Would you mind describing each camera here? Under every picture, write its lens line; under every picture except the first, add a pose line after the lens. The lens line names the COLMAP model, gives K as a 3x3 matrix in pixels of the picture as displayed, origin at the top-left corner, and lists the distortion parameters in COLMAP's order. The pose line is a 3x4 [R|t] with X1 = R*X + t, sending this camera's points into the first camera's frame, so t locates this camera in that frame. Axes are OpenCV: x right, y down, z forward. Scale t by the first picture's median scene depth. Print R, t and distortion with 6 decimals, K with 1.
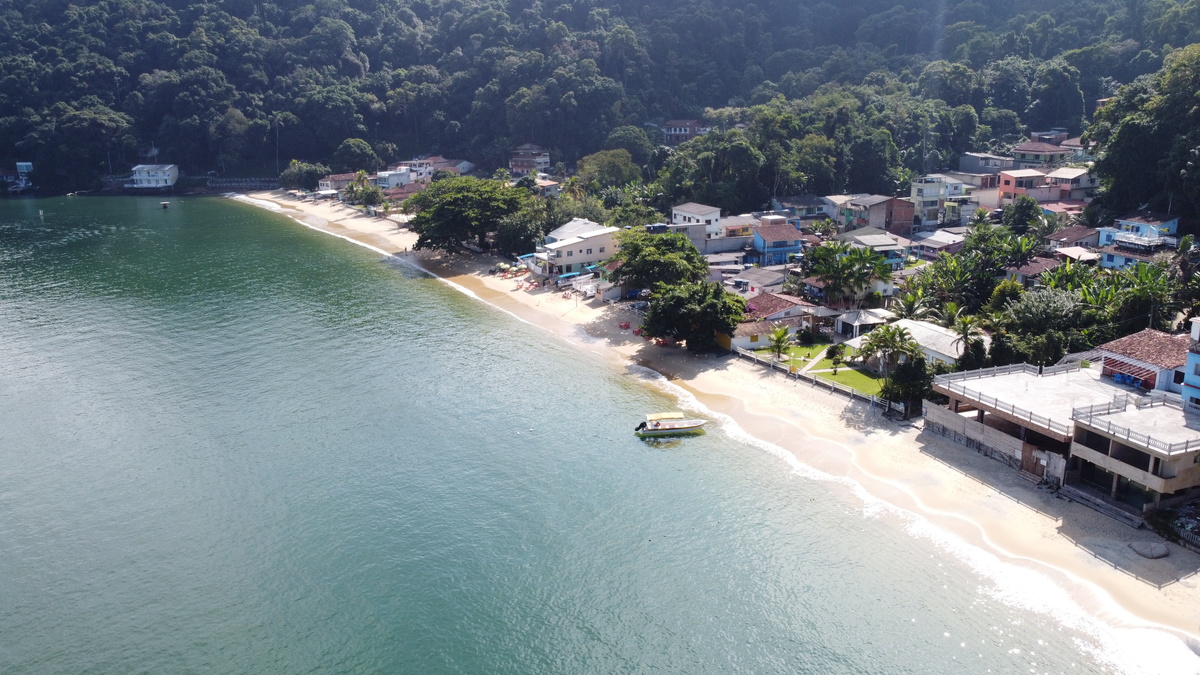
lens RADIAL K [[917.4, 0, 600.7], [0, 917.4, 336.4], [0, 0, 1]] dist [0.003583, -0.003610]
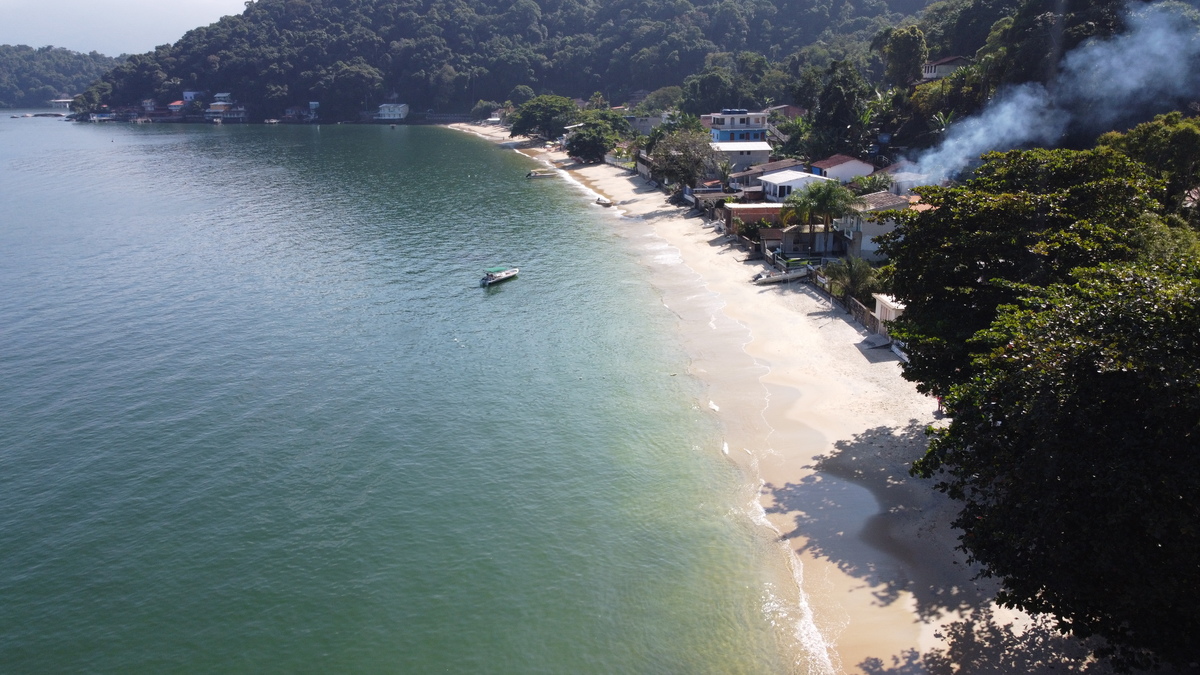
lens RADIAL K [[917.4, 0, 600.2], [0, 917.4, 336.0], [0, 0, 1]] dist [0.003583, -0.003610]
pose [[0.962414, 0.076728, -0.260523, 0.218231], [-0.072291, 0.997029, 0.026588, 0.109118], [0.261789, -0.006755, 0.965101, -0.292547]]
